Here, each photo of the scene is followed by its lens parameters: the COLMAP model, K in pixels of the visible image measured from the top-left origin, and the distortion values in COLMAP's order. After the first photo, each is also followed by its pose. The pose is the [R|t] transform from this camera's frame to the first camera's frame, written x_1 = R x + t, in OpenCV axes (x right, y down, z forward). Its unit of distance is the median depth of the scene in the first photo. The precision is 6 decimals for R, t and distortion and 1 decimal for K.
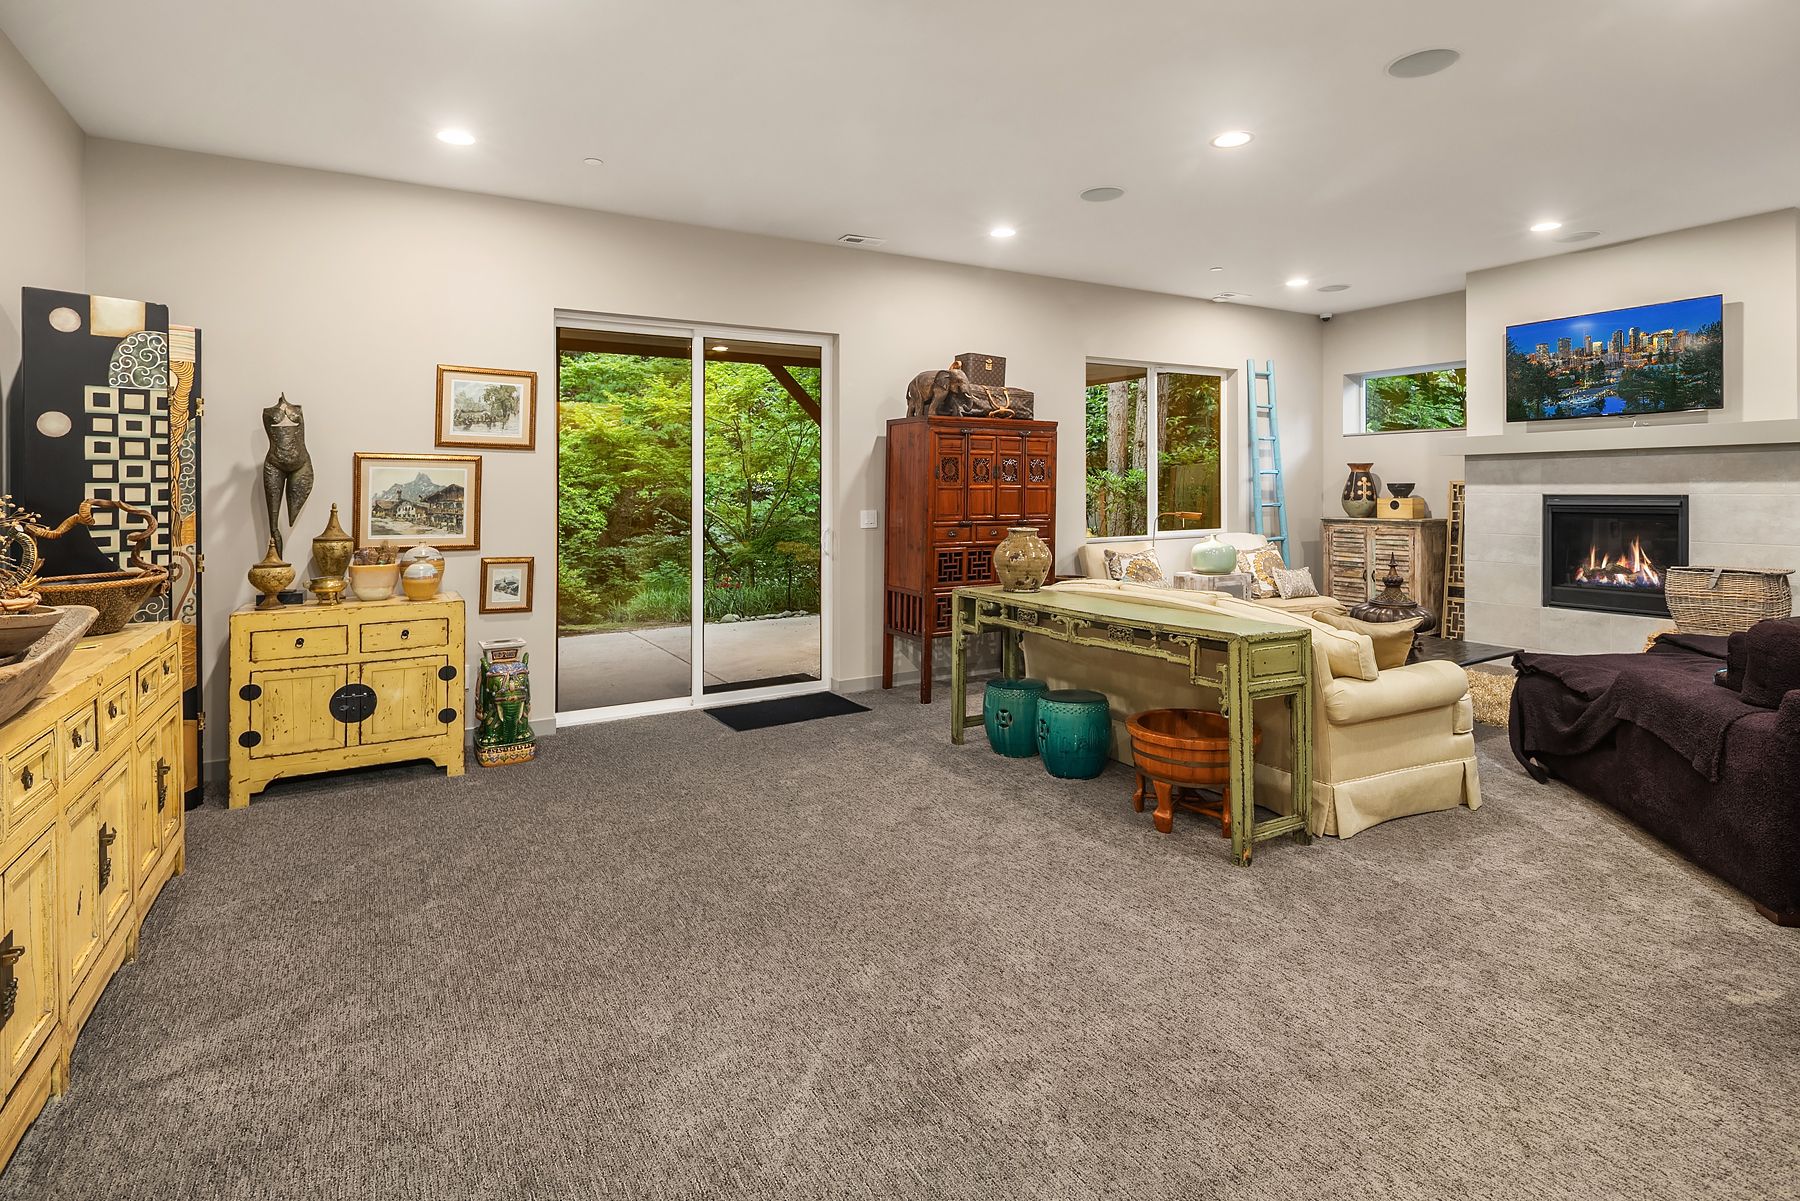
lens RADIAL K [[910.2, 0, 901.0], [0, 910.2, 502.3], [0, 0, 1]] dist [0.000211, -0.000046]
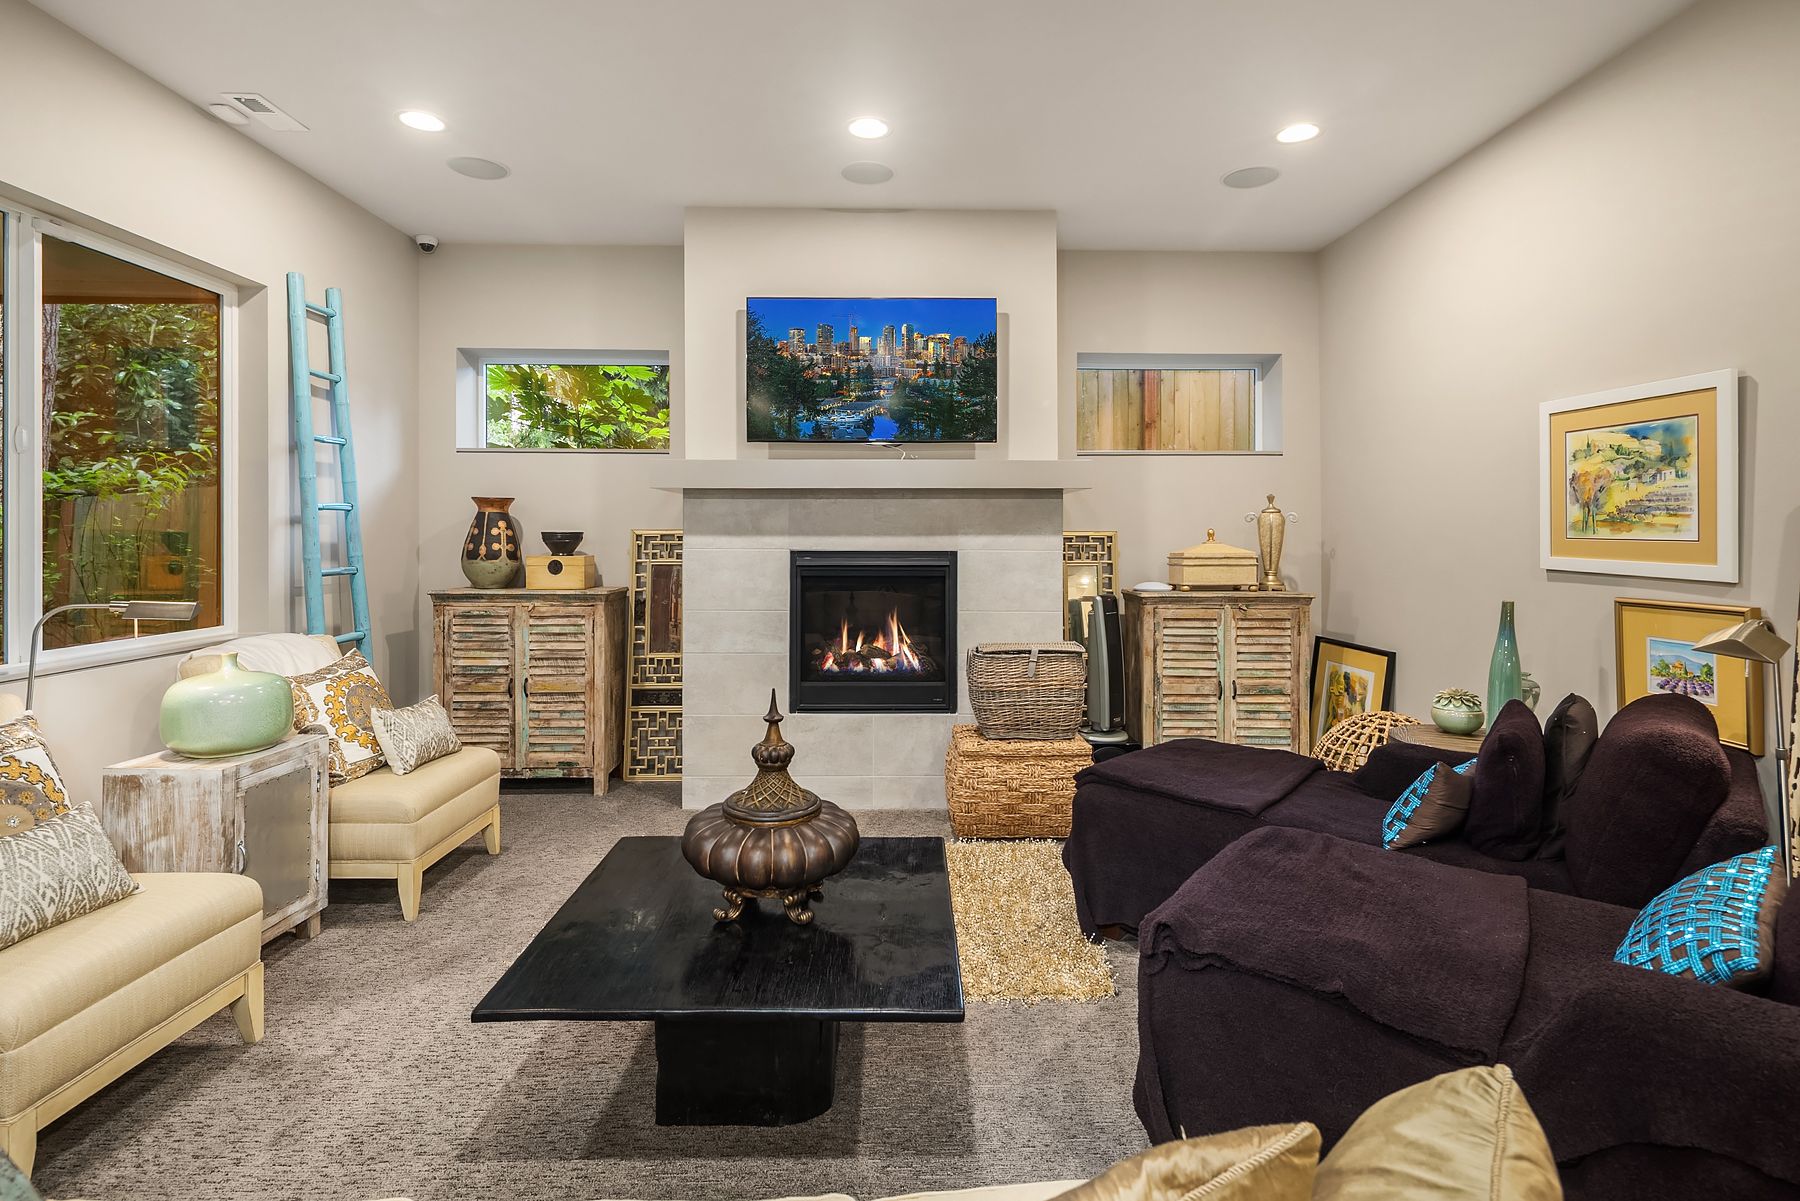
lens RADIAL K [[891.0, 0, 901.9], [0, 891.0, 543.9], [0, 0, 1]] dist [-0.002338, -0.000257]
pose [[0.494081, 0.000955, 0.869416, 0.145265], [0.006434, 0.999968, -0.004755, -0.008980], [-0.869392, 0.007944, 0.494059, 0.535909]]
